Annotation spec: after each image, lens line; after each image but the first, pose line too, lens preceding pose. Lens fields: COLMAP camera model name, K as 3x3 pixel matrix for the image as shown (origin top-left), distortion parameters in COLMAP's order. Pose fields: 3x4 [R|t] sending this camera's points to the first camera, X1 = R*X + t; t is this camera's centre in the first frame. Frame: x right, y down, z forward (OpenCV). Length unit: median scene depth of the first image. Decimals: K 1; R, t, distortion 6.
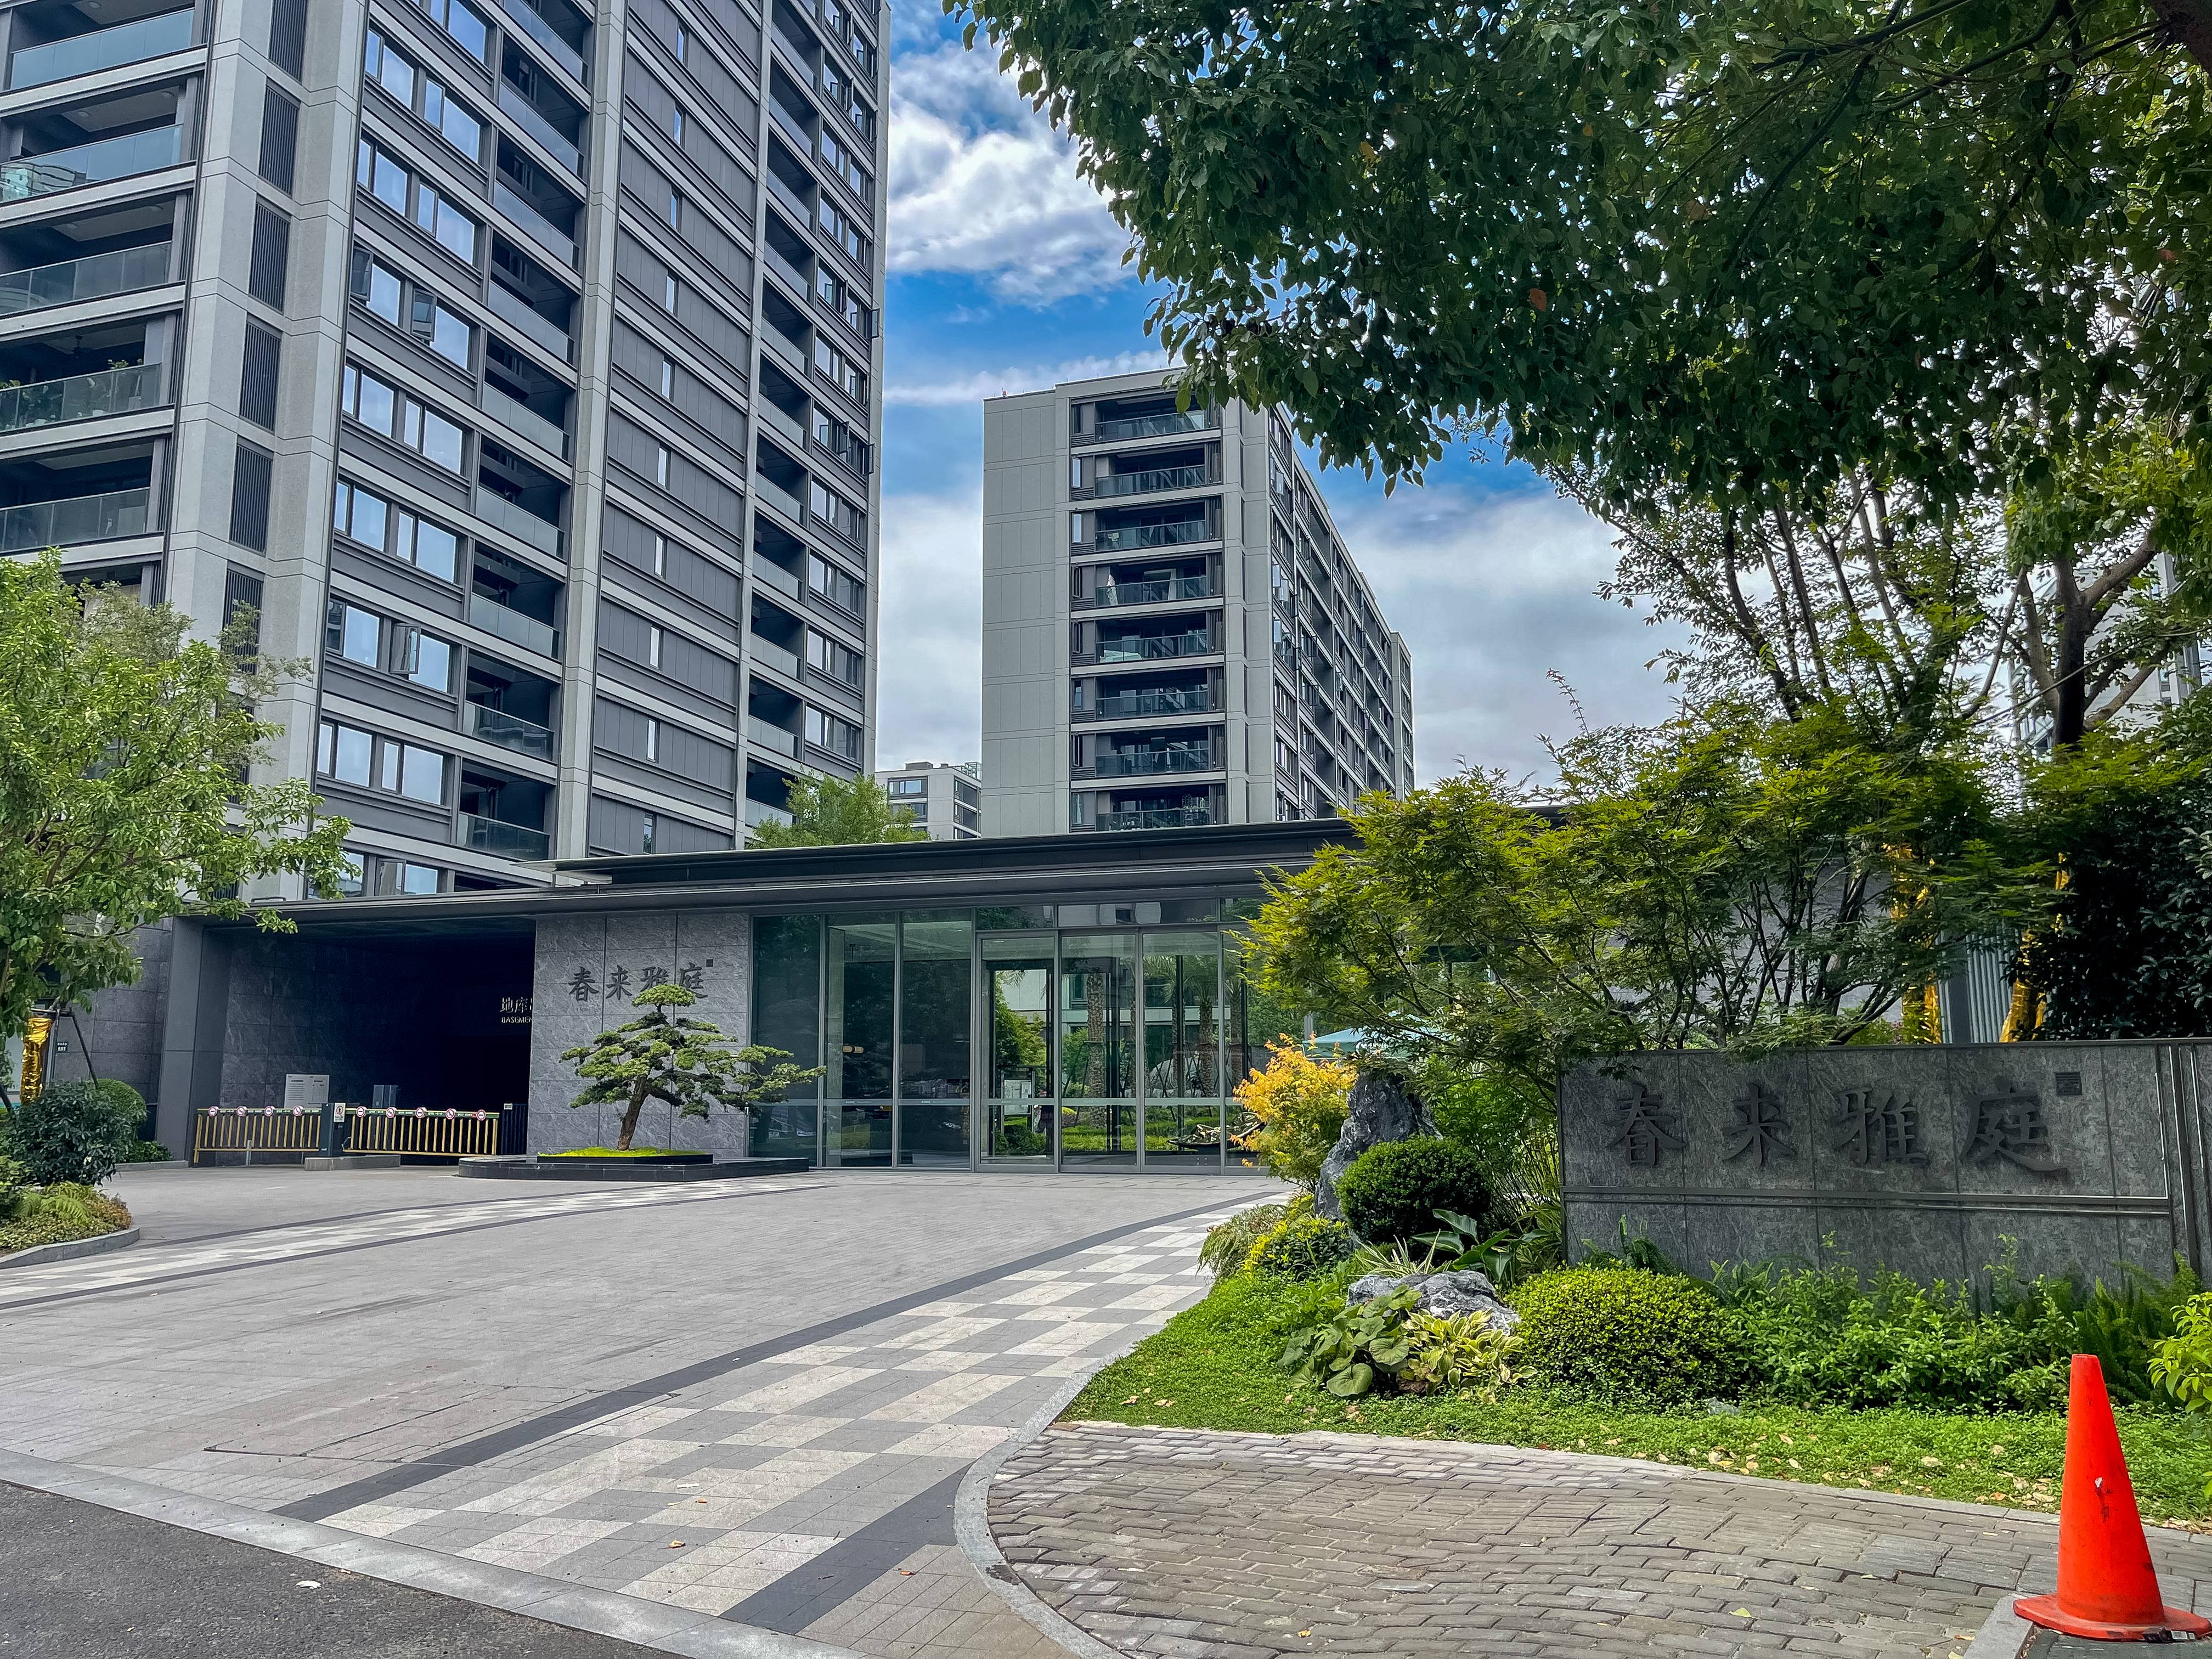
lens RADIAL K [[1694.9, 0, 1092.2], [0, 1694.9, 833.9], [0, 0, 1]] dist [-0.005096, 0.000639]
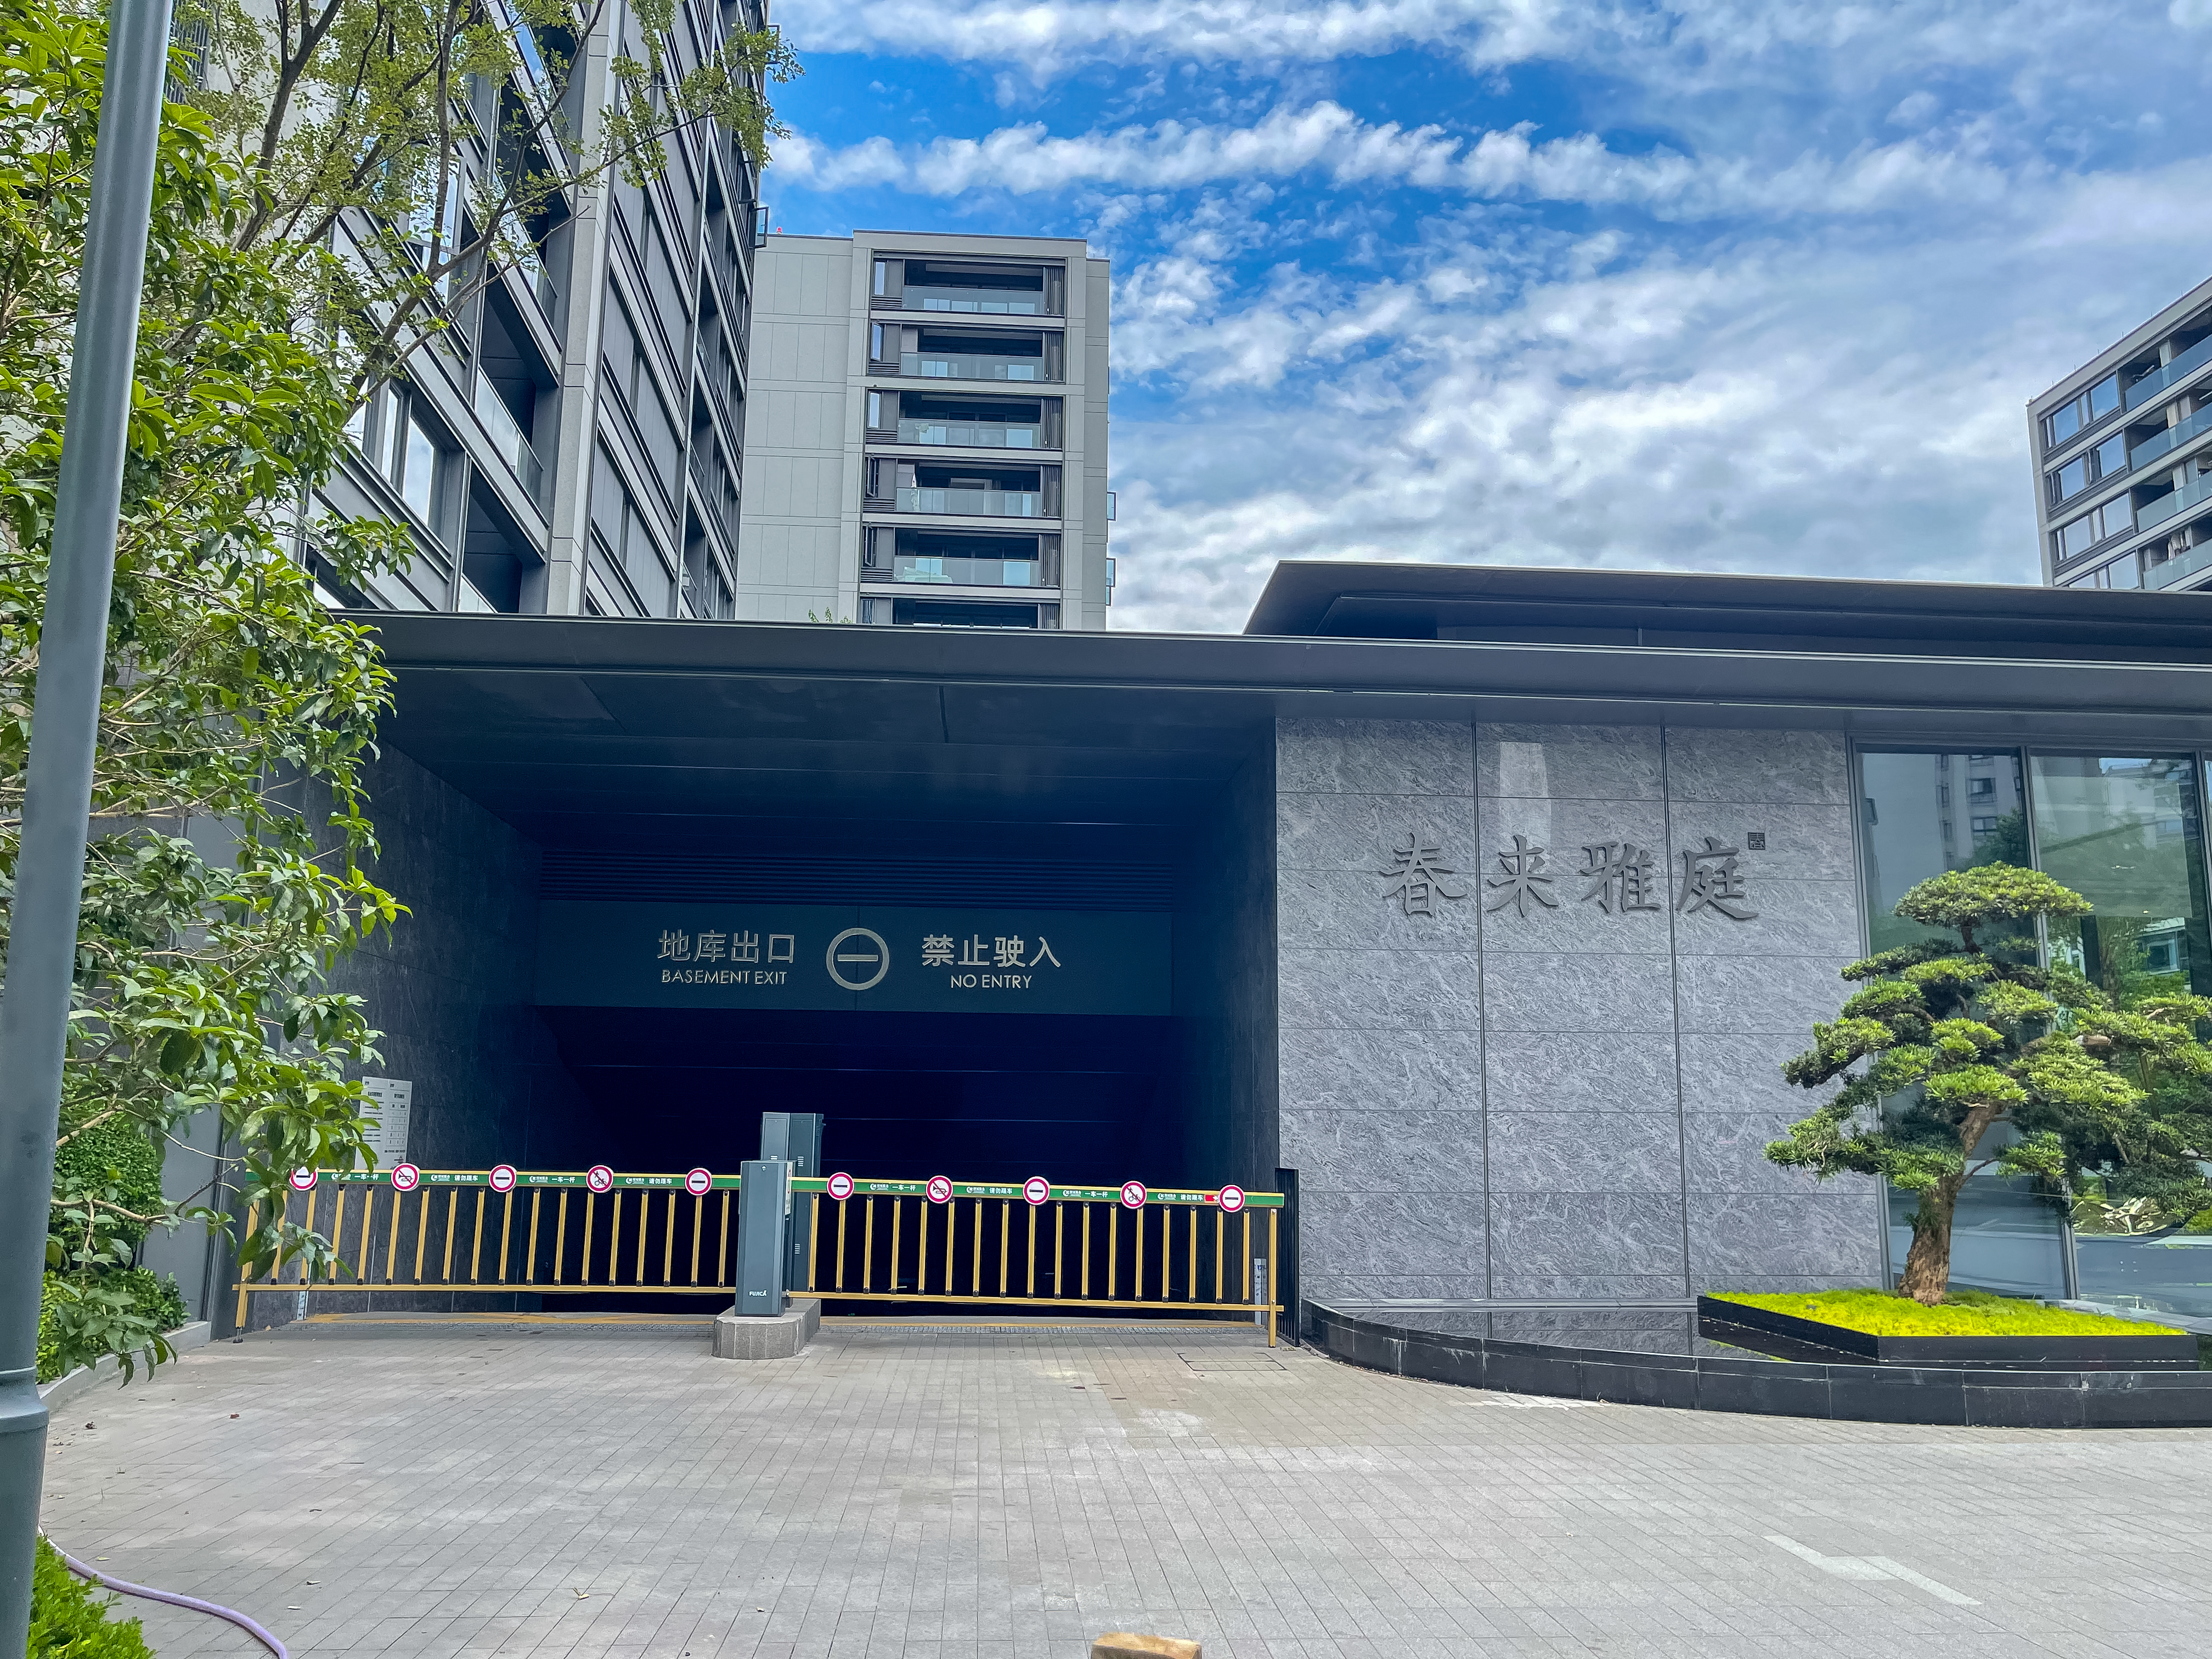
lens RADIAL K [[1694.9, 0, 1112.9], [0, 1694.9, 817.4], [0, 0, 1]] dist [-0.005096, 0.000639]
pose [[0.927336, 0.076844, 0.366254, -0.184582], [-0.067239, 0.996977, -0.038930, 0.033757], [-0.368139, 0.011474, 0.929700, 0.227138]]
